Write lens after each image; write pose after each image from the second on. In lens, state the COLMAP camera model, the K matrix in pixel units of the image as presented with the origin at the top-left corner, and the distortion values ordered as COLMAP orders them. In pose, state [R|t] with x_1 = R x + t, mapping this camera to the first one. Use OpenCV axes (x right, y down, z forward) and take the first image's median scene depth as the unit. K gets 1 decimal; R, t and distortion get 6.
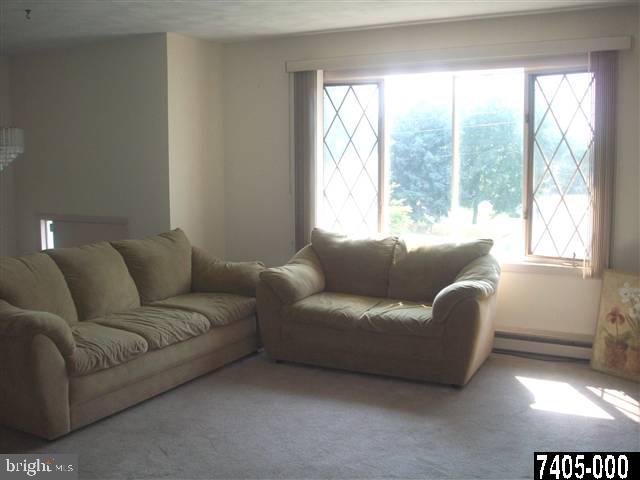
lens RADIAL K [[692.7, 0, 320.0], [0, 692.7, 240.0], [0, 0, 1]] dist [-0.123465, -0.003792]
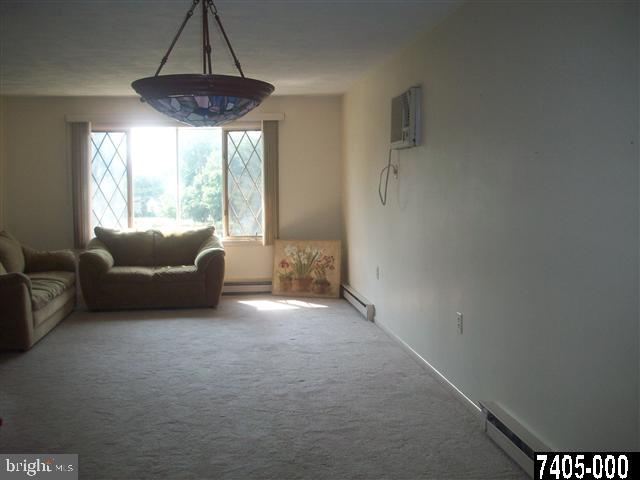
lens RADIAL K [[692.7, 0, 320.0], [0, 692.7, 240.0], [0, 0, 1]] dist [-0.123465, -0.003792]
pose [[0.816407, -0.053617, 0.574982, -0.538580], [0.068276, 0.997659, -0.003913, 0.058461], [-0.573426, 0.042452, 0.818156, -0.580241]]
